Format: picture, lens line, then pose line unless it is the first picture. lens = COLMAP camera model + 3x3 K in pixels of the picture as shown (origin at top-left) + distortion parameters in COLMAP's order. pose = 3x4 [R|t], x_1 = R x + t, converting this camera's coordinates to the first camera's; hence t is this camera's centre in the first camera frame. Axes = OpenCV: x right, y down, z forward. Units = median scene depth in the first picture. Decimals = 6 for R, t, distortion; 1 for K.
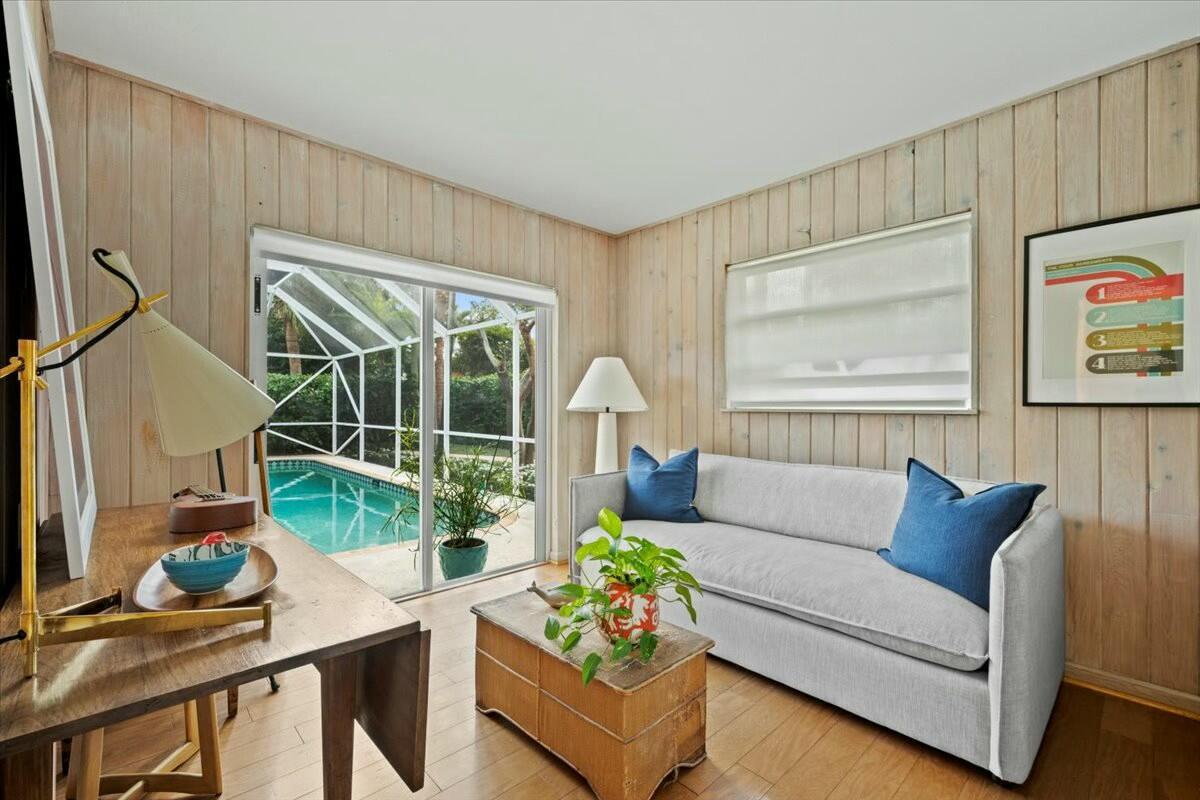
lens RADIAL K [[511.5, 0, 599.7], [0, 511.5, 403.7], [0, 0, 1]] dist [0.000451, 0.000003]
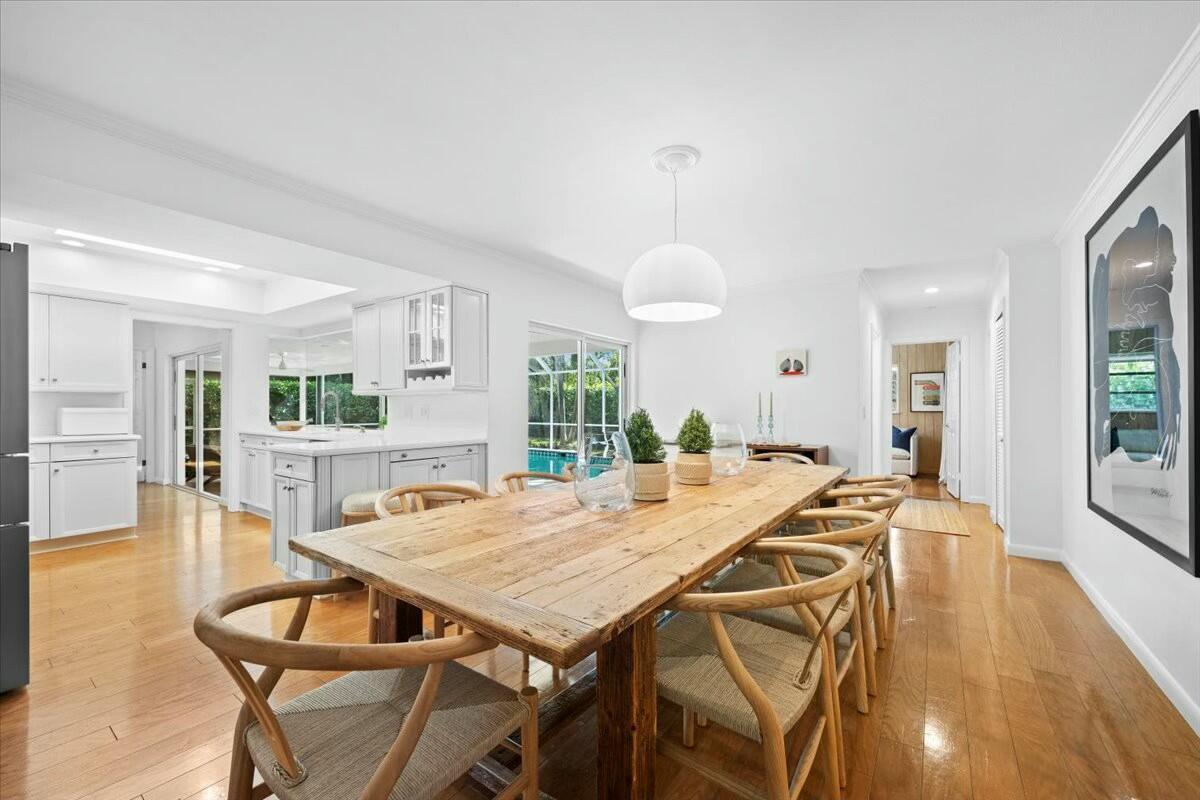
lens RADIAL K [[478.7, 0, 598.2], [0, 478.7, 406.1], [0, 0, 1]] dist [-0.000986, 0.000230]
pose [[0.982287, 0.001441, 0.187376, -2.806444], [-0.001530, 0.999999, 0.000326, -0.048142], [-0.187375, -0.000607, 0.982288, -2.762351]]
